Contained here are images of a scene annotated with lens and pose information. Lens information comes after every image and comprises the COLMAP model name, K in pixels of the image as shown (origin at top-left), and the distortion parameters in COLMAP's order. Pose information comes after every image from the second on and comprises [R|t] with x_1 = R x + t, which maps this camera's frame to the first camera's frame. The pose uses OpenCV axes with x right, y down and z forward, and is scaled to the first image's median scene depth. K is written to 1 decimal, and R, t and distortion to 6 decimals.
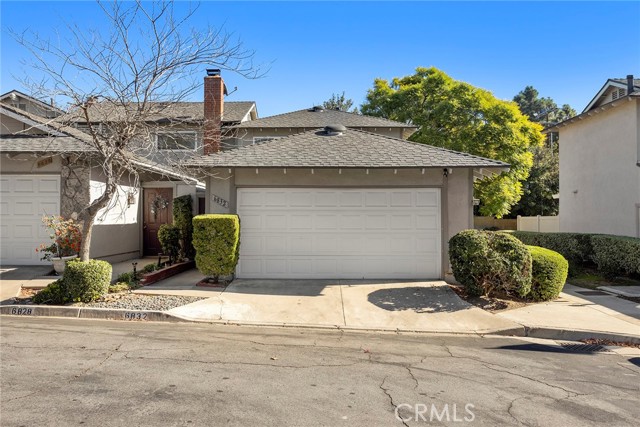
lens RADIAL K [[518.9, 0, 320.0], [0, 518.9, 213.5], [0, 0, 1]] dist [0.000866, -0.001539]
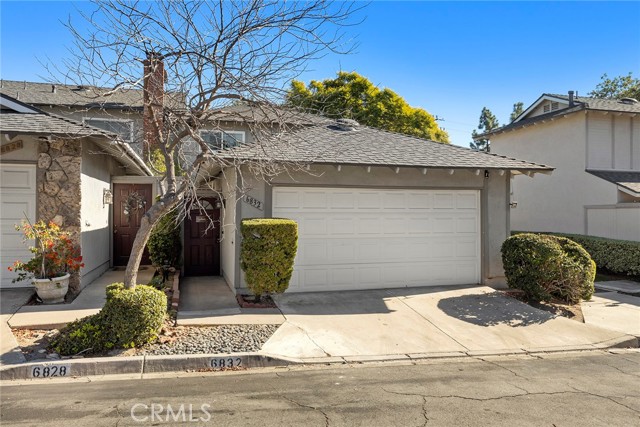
lens RADIAL K [[470.6, 0, 320.0], [0, 470.6, 213.5], [0, 0, 1]] dist [-0.003945, 0.000300]
pose [[0.957389, -0.000221, 0.288803, -0.307653], [-0.003194, 0.999930, 0.011353, -0.014306], [-0.288785, -0.011792, 0.957321, 0.245886]]
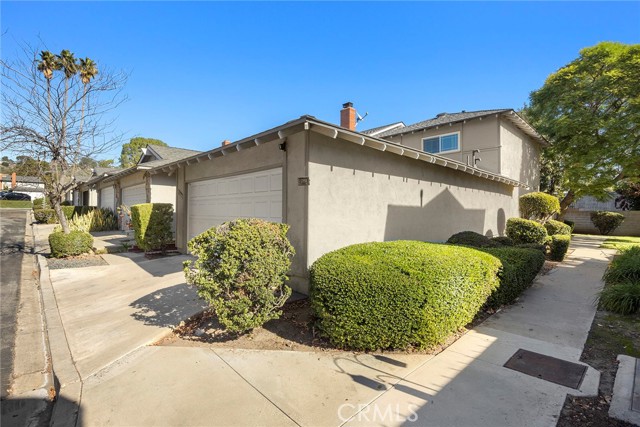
lens RADIAL K [[301.4, 0, 320.0], [0, 301.4, 213.5], [0, 0, 1]] dist [-0.001261, -0.000236]
pose [[0.706273, 0.005696, -0.707917, 0.602491], [0.001333, 0.999955, 0.009375, 0.019046], [0.707939, -0.007565, 0.706233, 0.710362]]
